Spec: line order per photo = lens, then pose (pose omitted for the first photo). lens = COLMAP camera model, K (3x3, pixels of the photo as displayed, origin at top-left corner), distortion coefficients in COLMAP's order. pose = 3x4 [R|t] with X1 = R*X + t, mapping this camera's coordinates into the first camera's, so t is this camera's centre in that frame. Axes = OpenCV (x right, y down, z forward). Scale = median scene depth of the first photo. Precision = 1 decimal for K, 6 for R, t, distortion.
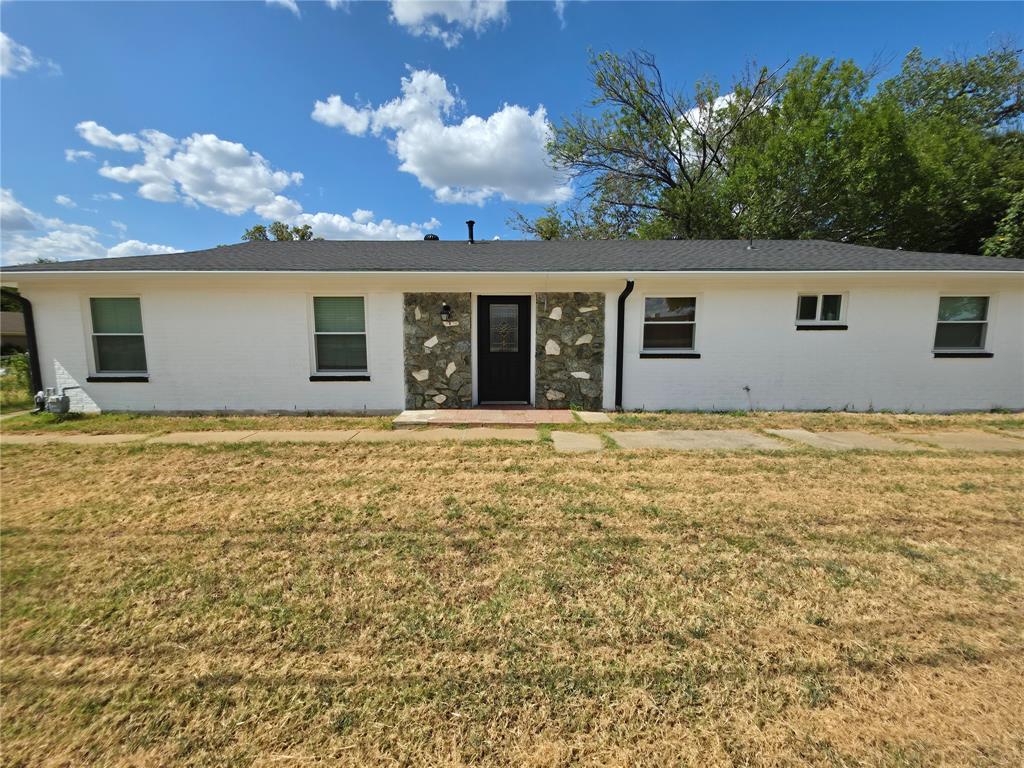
lens RADIAL K [[414.1, 0, 505.5], [0, 414.1, 389.8], [0, 0, 1]] dist [0.000567, -0.000272]
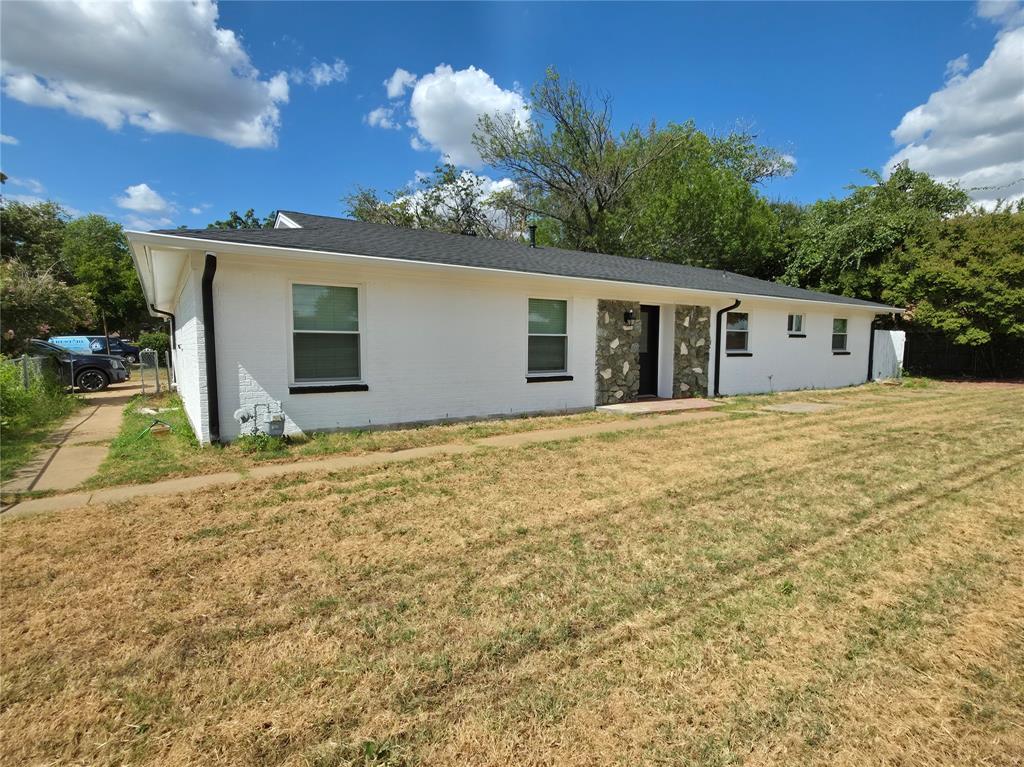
lens RADIAL K [[512.0, 0, 512.0], [0, 512.0, 383.5], [0, 0, 1]] dist [-0.000284, 0.000138]
pose [[0.836662, -0.036960, 0.546472, -1.164600], [0.058594, 0.998035, -0.022208, 0.006257], [-0.544577, 0.050601, 0.837183, -0.003368]]
